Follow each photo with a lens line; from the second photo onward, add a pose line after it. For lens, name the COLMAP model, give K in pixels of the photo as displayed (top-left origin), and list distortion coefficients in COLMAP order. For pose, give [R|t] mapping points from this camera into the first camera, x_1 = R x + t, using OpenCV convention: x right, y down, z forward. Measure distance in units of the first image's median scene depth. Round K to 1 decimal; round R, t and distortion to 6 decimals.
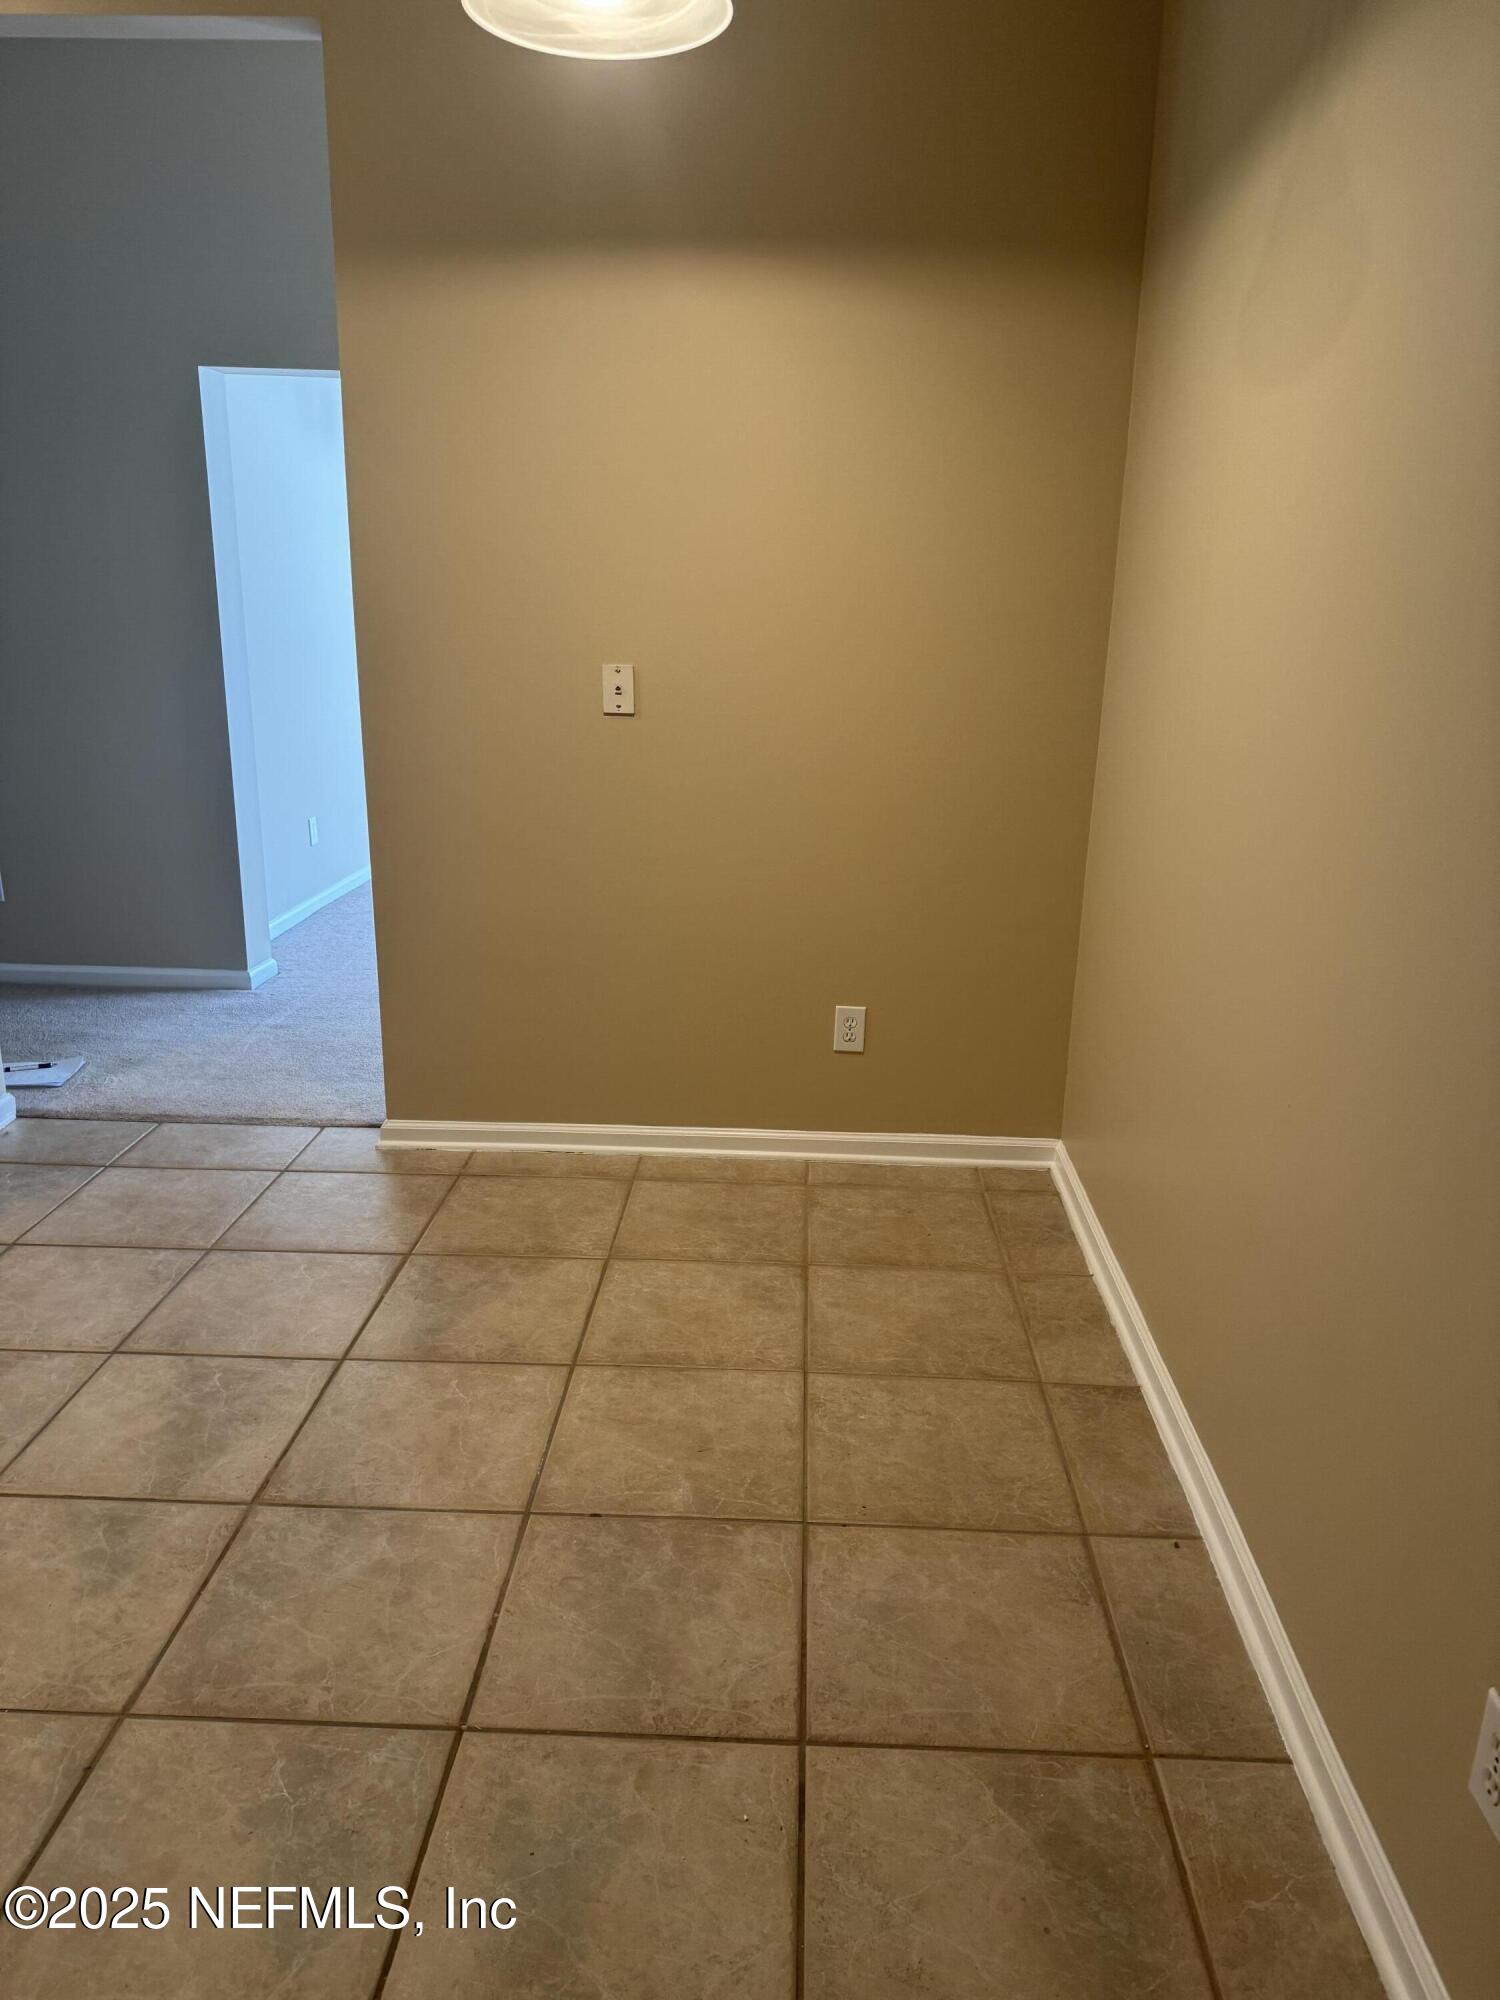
lens RADIAL K [[1395.6, 0, 750.0], [0, 1395.6, 1000.0], [0, 0, 1]] dist [0.004434, 0.000430]
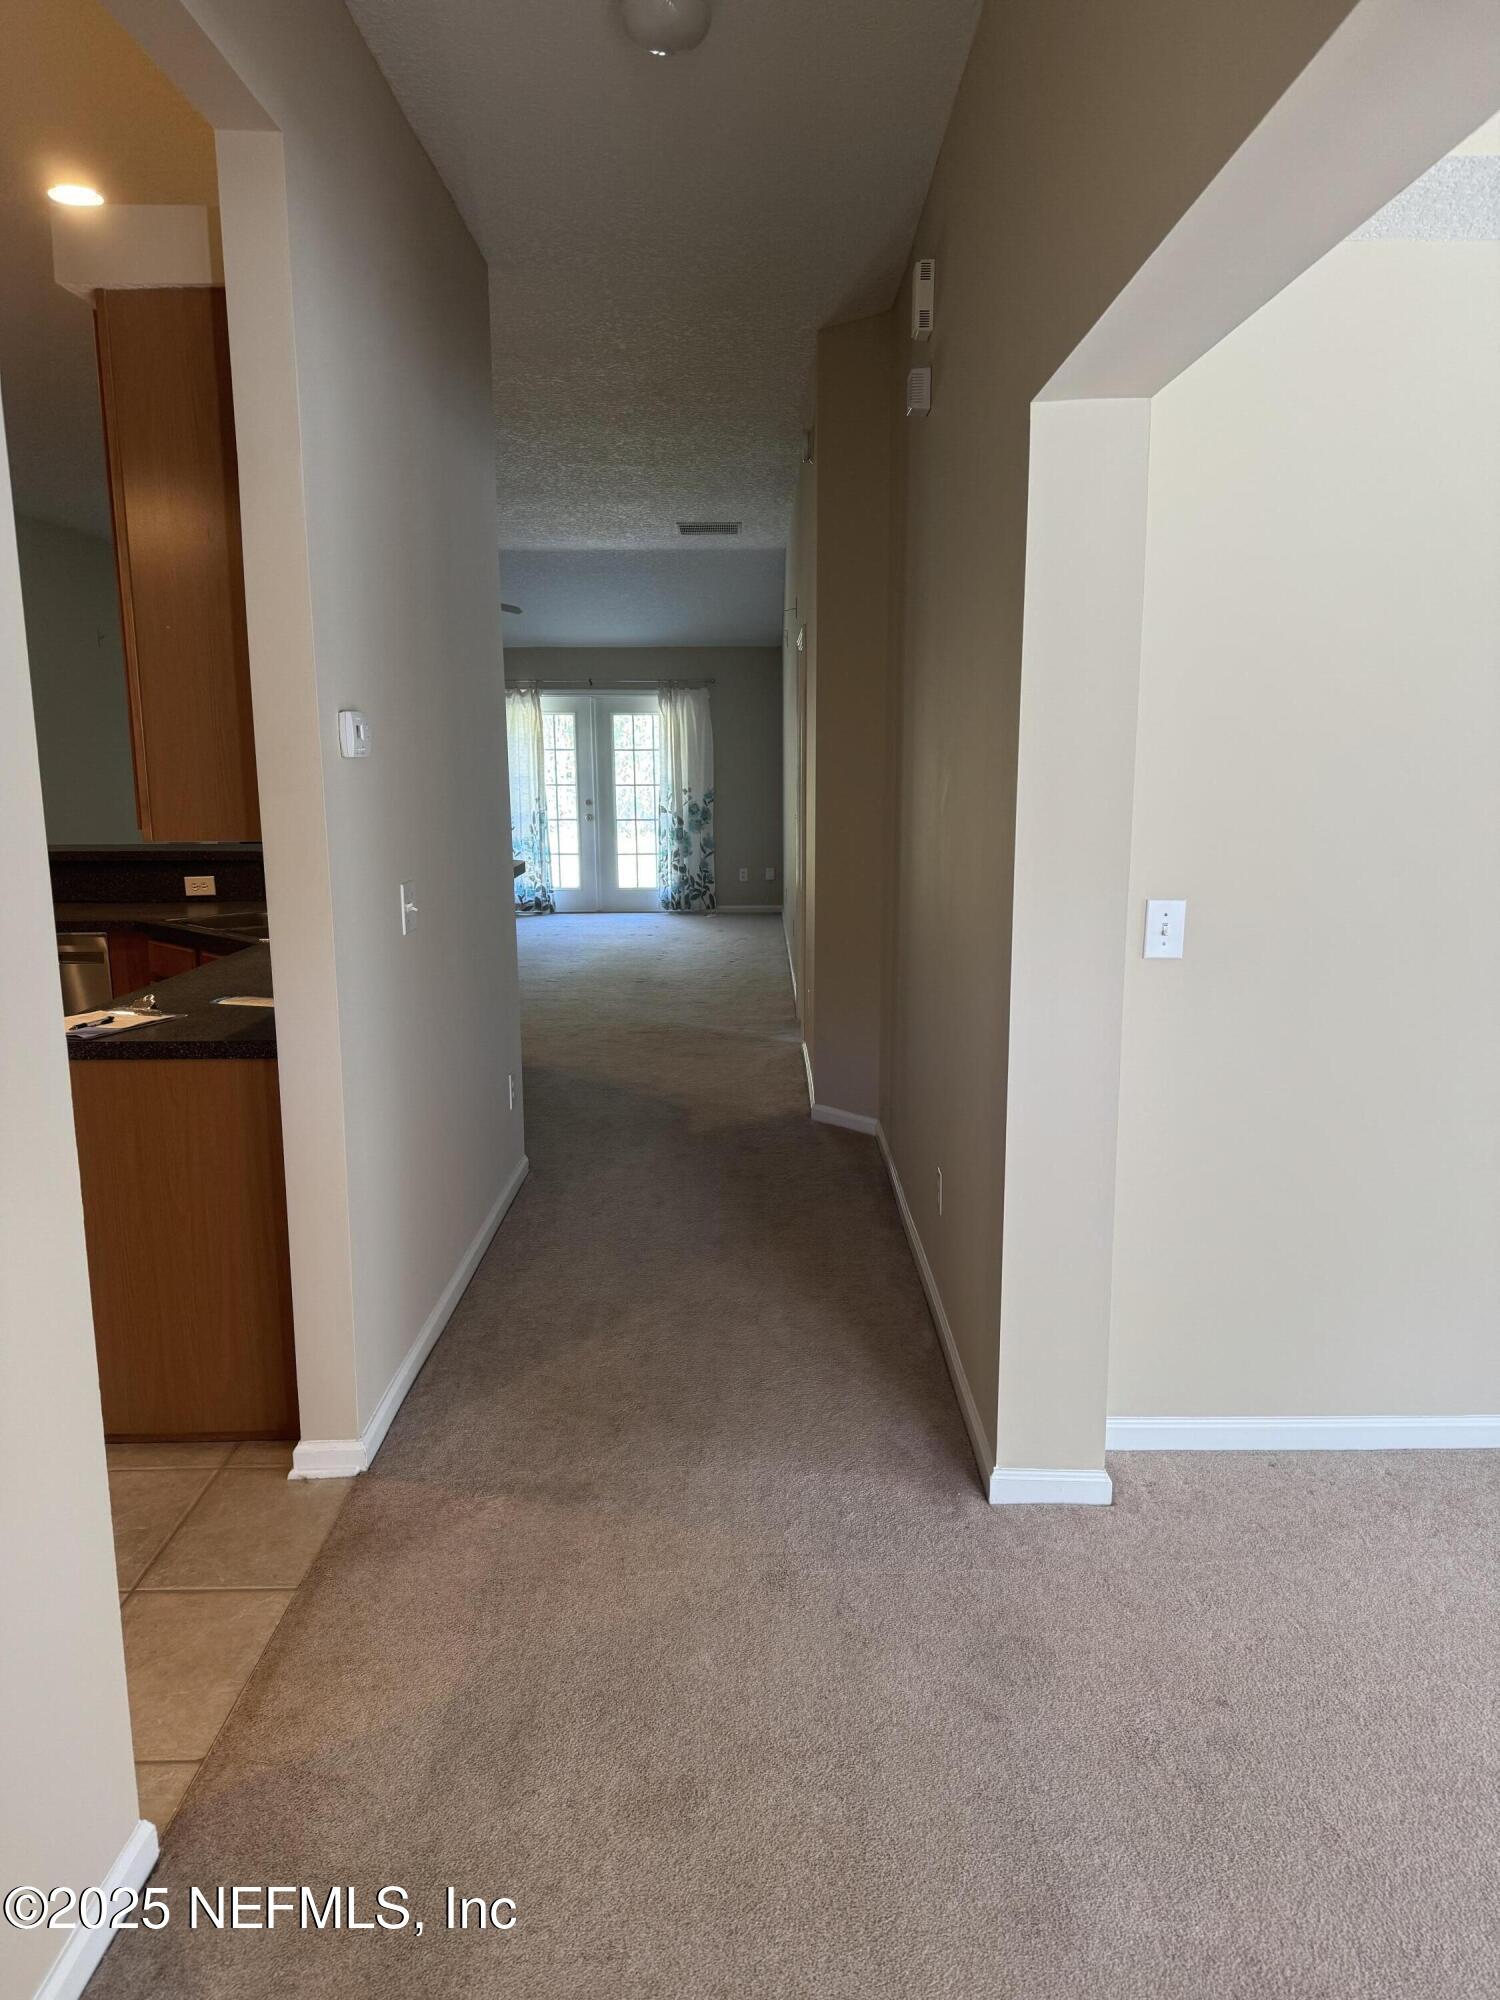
lens RADIAL K [[1373.0, 0, 750.0], [0, 1373.0, 1000.0], [0, 0, 1]] dist [0.006333, 0.000669]
pose [[0.041929, 0.158251, -0.986508, 0.279756], [-0.273611, 0.951450, 0.140997, -0.487761], [0.960926, 0.264008, 0.083192, 1.590815]]
